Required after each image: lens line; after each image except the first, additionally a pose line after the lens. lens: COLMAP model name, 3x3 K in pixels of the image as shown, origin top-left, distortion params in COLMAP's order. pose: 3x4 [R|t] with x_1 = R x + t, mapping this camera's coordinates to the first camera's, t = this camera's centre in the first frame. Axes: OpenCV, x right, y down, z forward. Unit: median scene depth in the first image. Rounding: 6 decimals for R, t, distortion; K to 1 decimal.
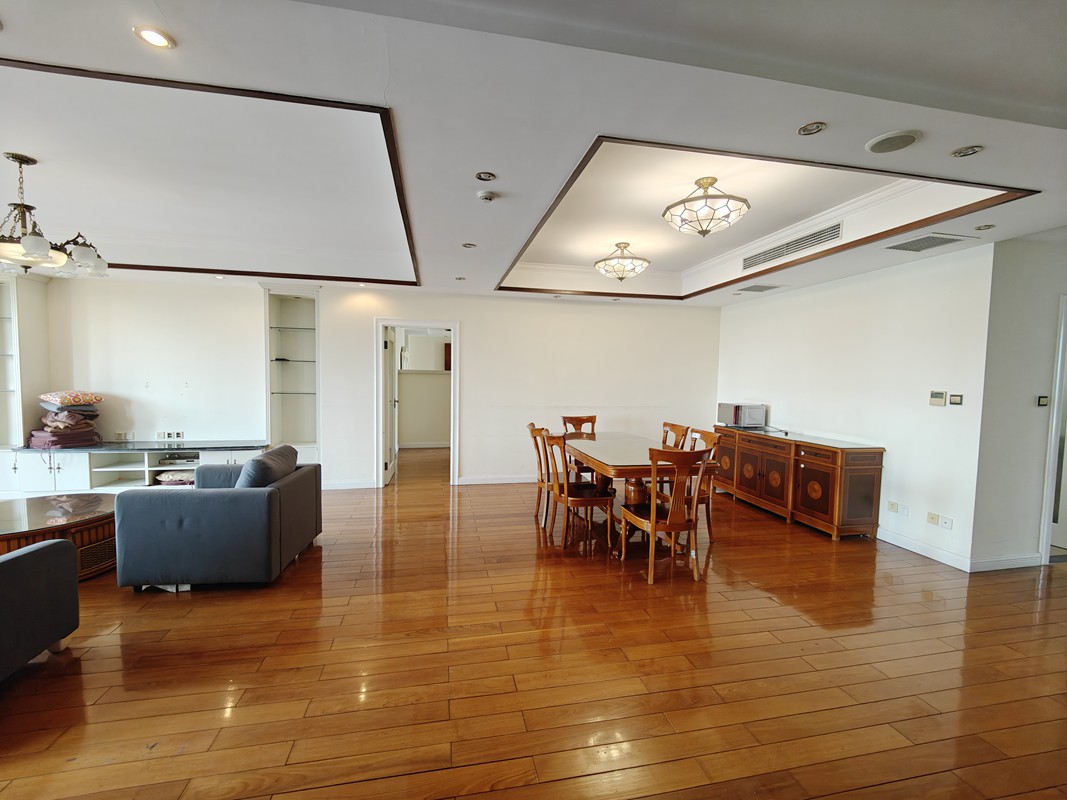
lens RADIAL K [[463.8, 0, 535.8], [0, 463.8, 403.9], [0, 0, 1]] dist [0.011361, -0.011277]
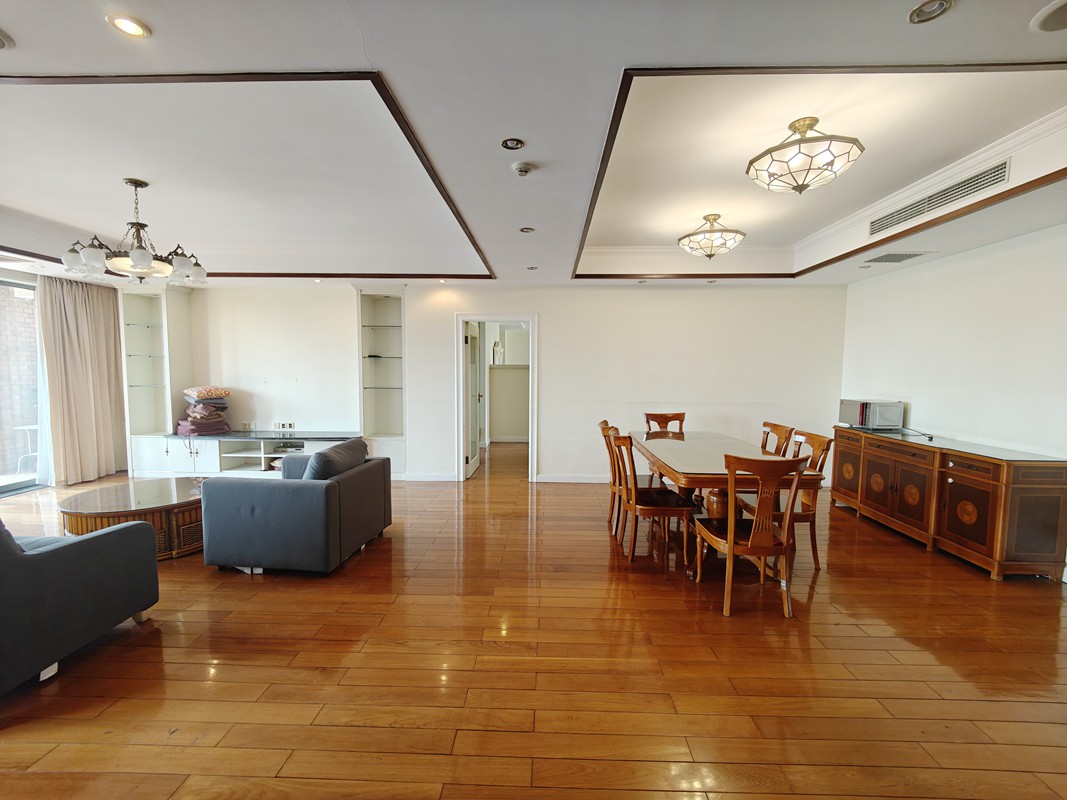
lens RADIAL K [[463.8, 0, 535.8], [0, 463.8, 403.9], [0, 0, 1]] dist [0.011361, -0.011277]
pose [[0.971928, 0.007227, -0.235169, 0.076700], [-0.004053, 0.999894, 0.013977, -0.003990], [0.235245, -0.012631, 0.971854, 0.075582]]
